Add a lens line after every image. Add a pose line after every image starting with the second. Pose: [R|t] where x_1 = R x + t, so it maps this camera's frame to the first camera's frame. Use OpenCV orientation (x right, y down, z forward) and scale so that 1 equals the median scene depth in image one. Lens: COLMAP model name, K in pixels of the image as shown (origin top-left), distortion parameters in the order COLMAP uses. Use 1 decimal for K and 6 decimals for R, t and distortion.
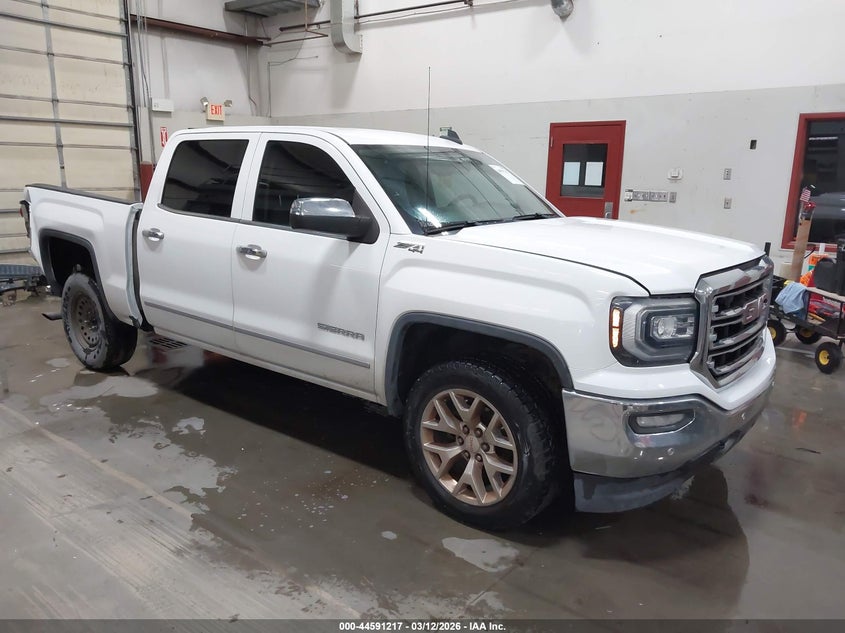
lens RADIAL K [[661.7, 0, 420.0], [0, 661.7, 319.4], [0, 0, 1]] dist [-0.002865, 0.002410]
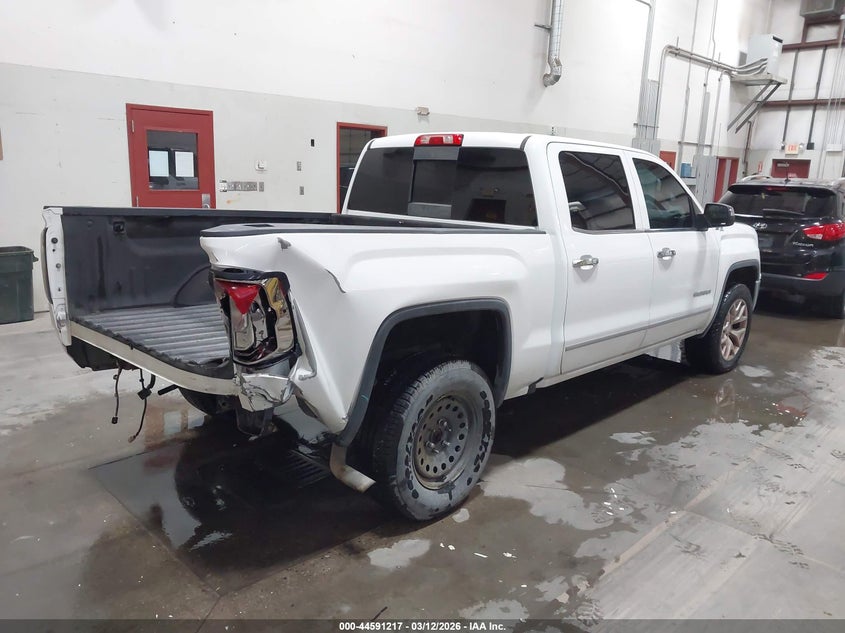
lens RADIAL K [[661.7, 0, 420.0], [0, 661.7, 319.4], [0, 0, 1]] dist [-0.002865, 0.002410]
pose [[0.102506, -0.234691, 0.966650, -1.138062], [0.187776, 0.958863, 0.212888, -0.251262], [-0.976848, 0.159692, 0.142359, 0.987954]]
